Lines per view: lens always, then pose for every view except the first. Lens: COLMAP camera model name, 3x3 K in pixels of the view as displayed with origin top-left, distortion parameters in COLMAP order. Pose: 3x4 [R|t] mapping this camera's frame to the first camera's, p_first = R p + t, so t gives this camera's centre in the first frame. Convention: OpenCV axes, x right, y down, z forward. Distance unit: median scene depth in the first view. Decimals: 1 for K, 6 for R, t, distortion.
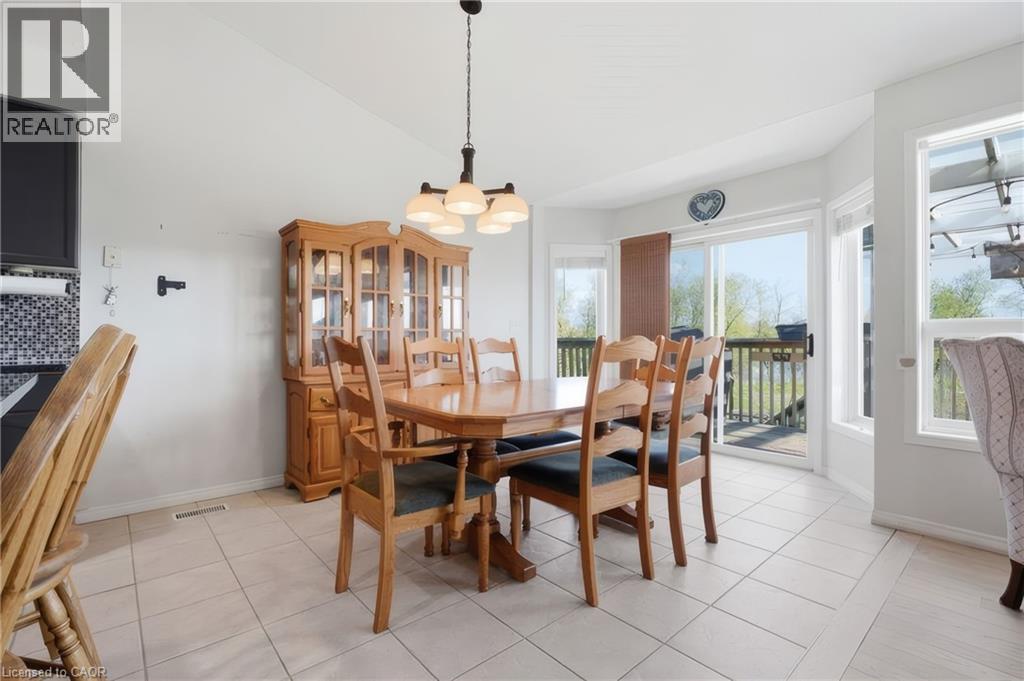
lens RADIAL K [[464.5, 0, 512.1], [0, 464.5, 338.2], [0, 0, 1]] dist [-0.005479, 0.001018]
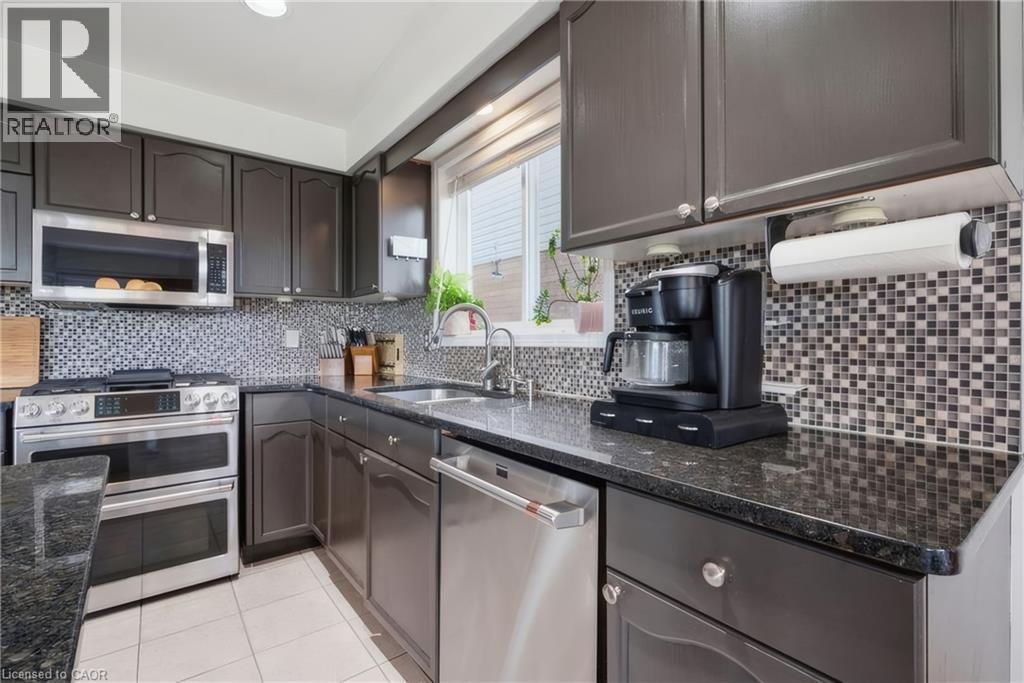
lens RADIAL K [[464.5, 0, 511.5], [0, 464.5, 339.7], [0, 0, 1]] dist [-0.005479, 0.001018]
pose [[-0.057517, -0.001644, -0.998343, -0.600410], [-0.000670, 0.999998, -0.001608, -0.037544], [0.998344, 0.000576, -0.057518, 0.674401]]
